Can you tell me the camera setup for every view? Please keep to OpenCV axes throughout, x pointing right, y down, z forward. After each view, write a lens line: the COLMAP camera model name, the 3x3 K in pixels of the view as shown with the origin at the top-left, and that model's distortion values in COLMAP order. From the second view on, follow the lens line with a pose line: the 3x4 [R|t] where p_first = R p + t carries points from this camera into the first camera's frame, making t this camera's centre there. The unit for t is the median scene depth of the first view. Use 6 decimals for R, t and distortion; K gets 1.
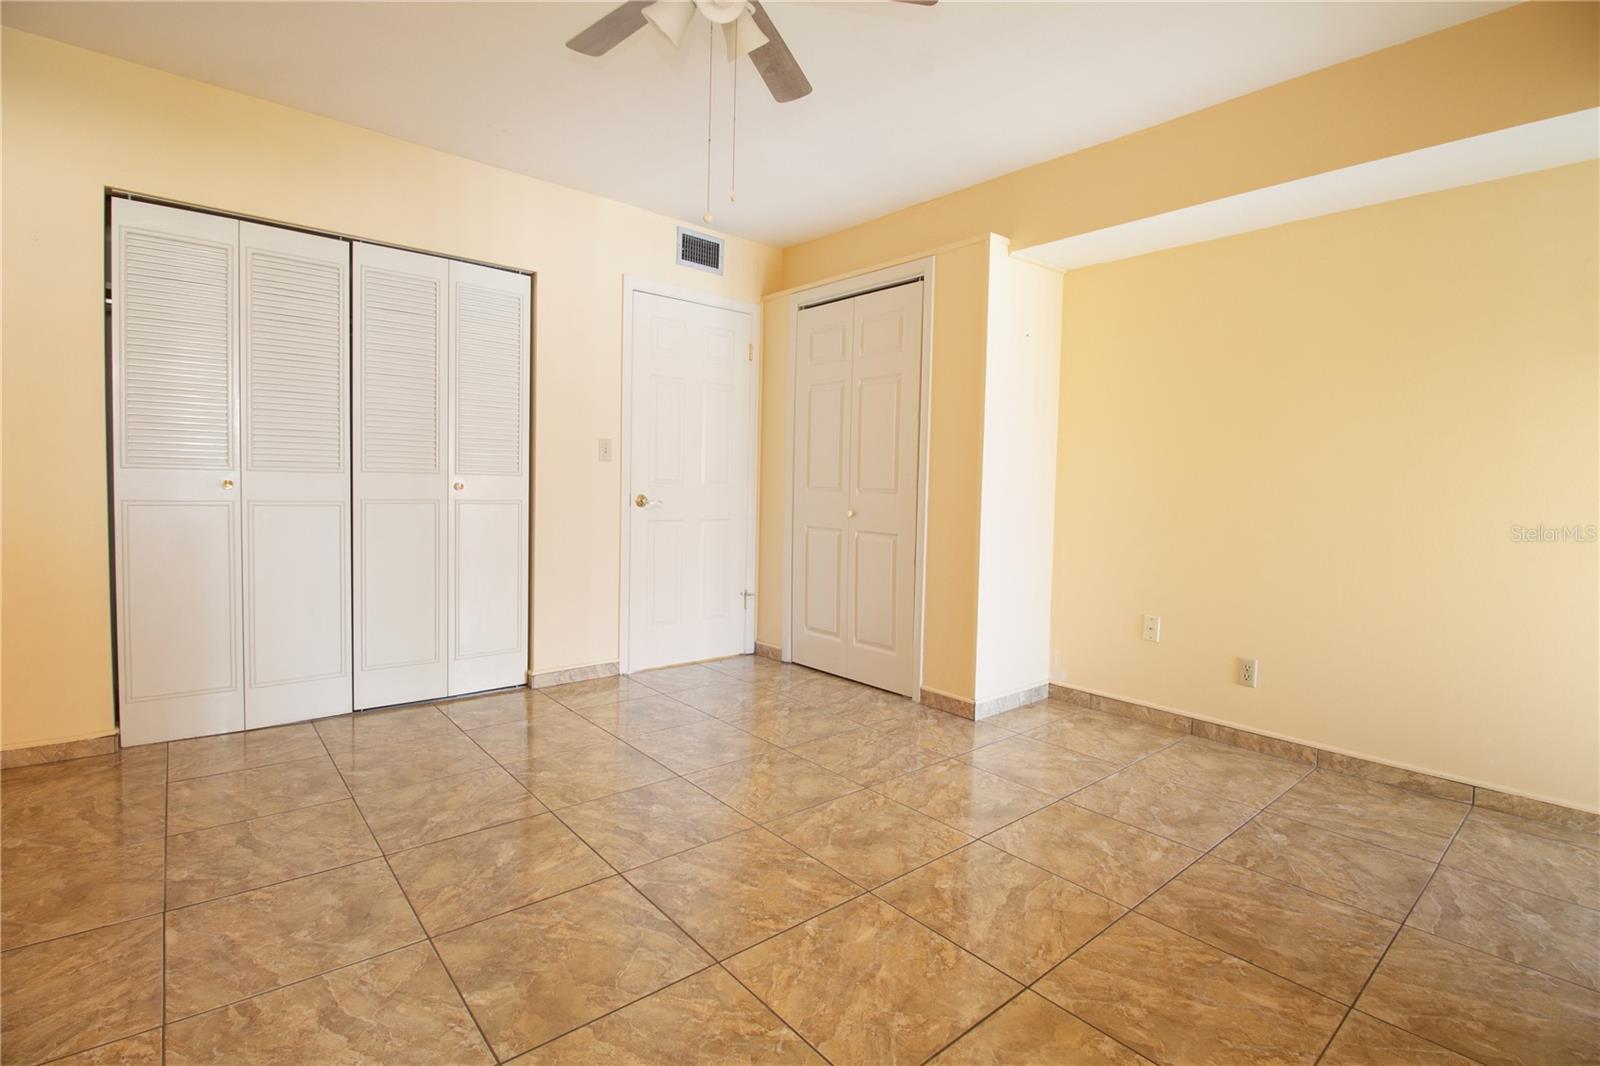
lens RADIAL K [[738.7, 0, 803.3], [0, 738.7, 519.0], [0, 0, 1]] dist [0.001570, -0.014567]
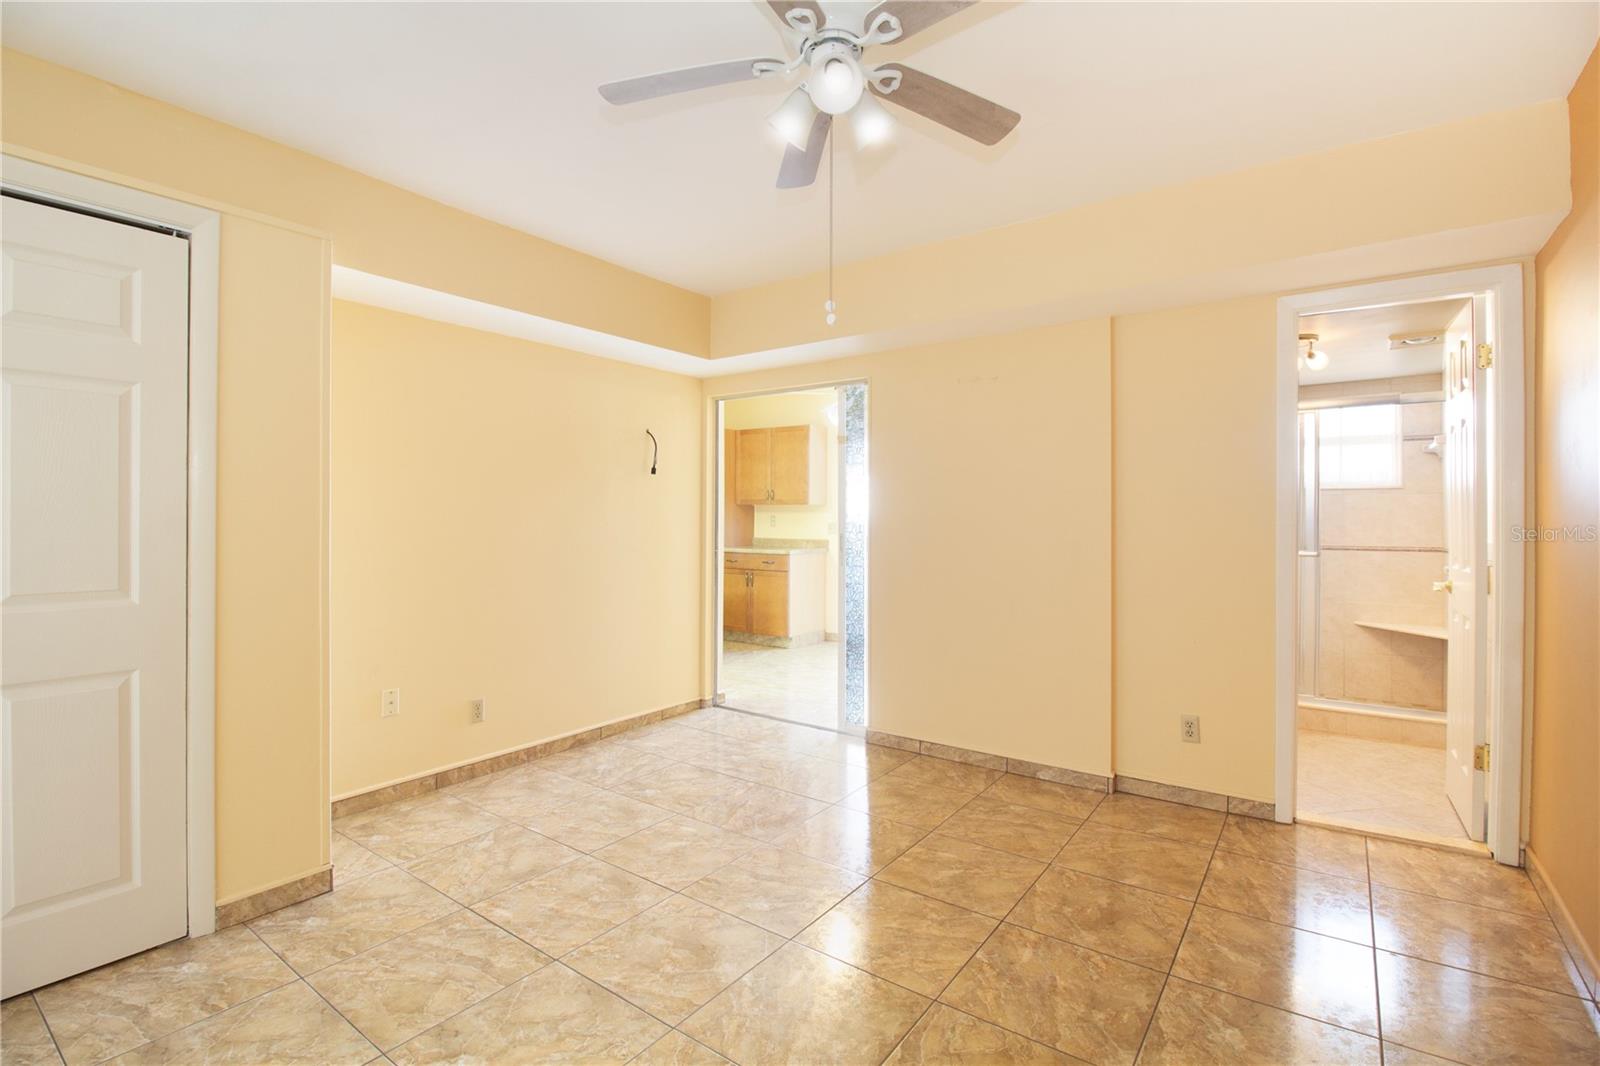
lens RADIAL K [[738.7, 0, 803.3], [0, 738.7, 519.0], [0, 0, 1]] dist [0.001570, -0.014567]
pose [[-0.234734, -0.027914, 0.971659, -0.715492], [0.035755, 0.998663, 0.037328, -0.130494], [-0.971402, 0.043504, -0.233422, 0.871879]]
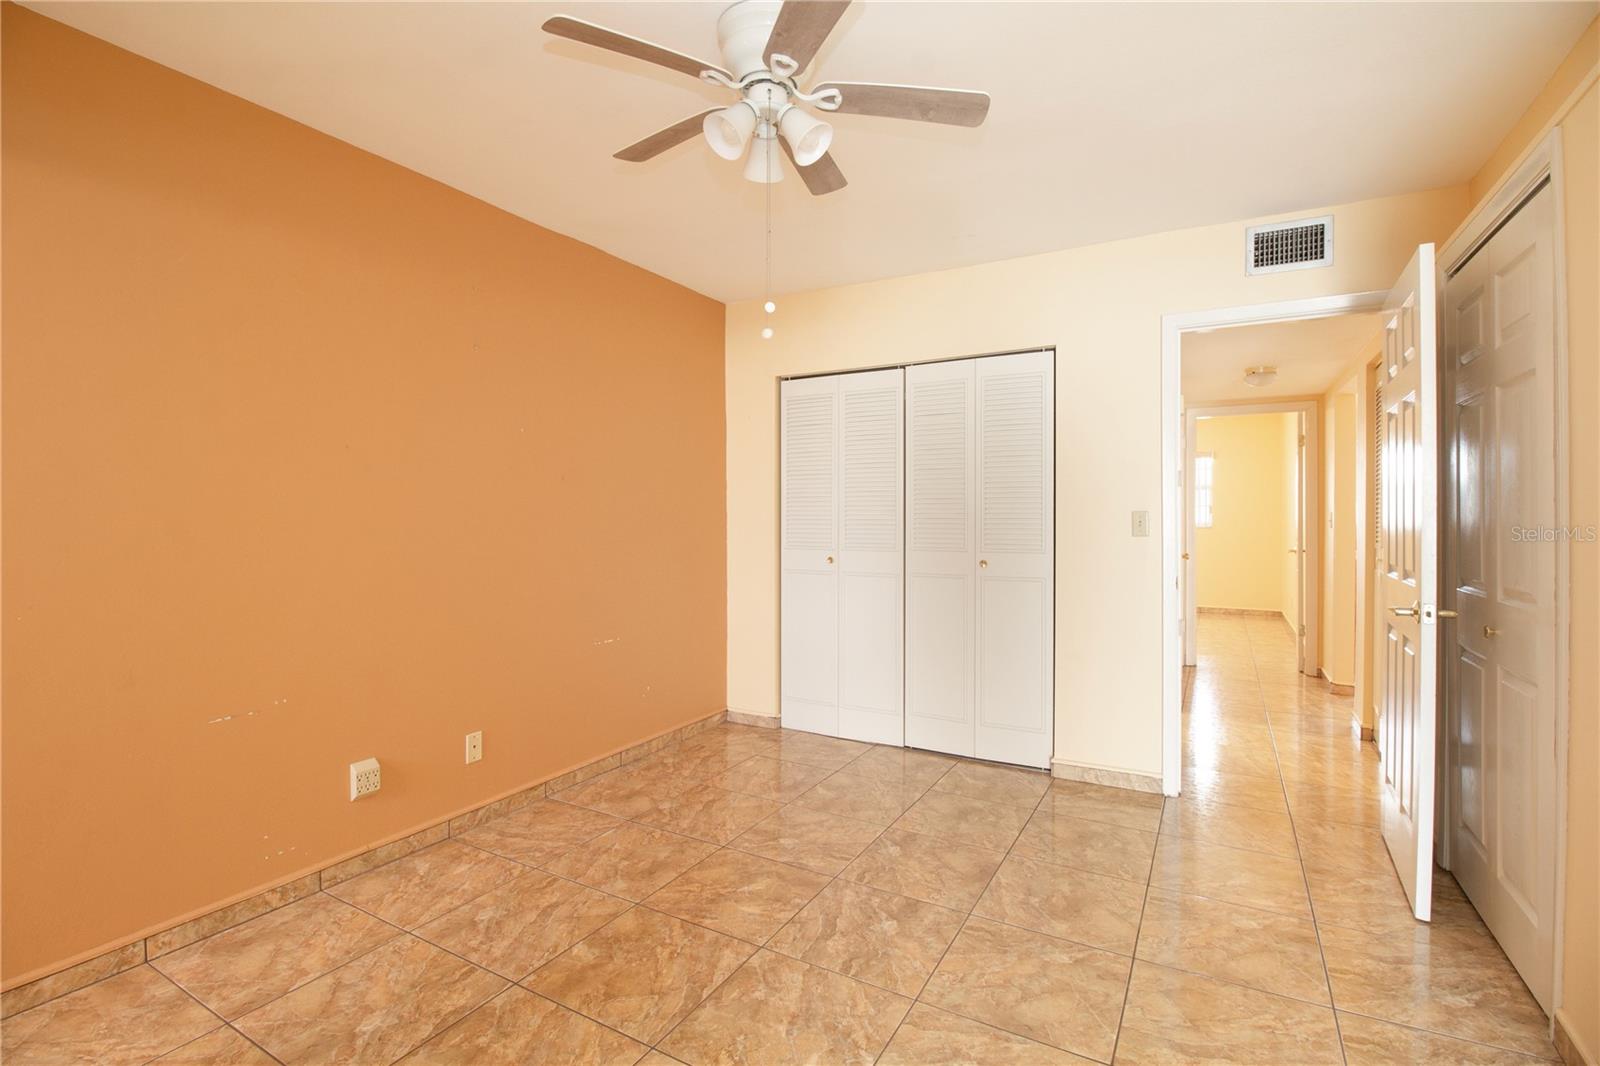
lens RADIAL K [[738.7, 0, 803.3], [0, 738.7, 519.0], [0, 0, 1]] dist [0.001570, -0.014567]
pose [[0.339170, -0.022110, -0.940465, 0.585266], [-0.035446, 0.998713, -0.036263, -0.077280], [0.940057, 0.045635, 0.337950, 0.490106]]
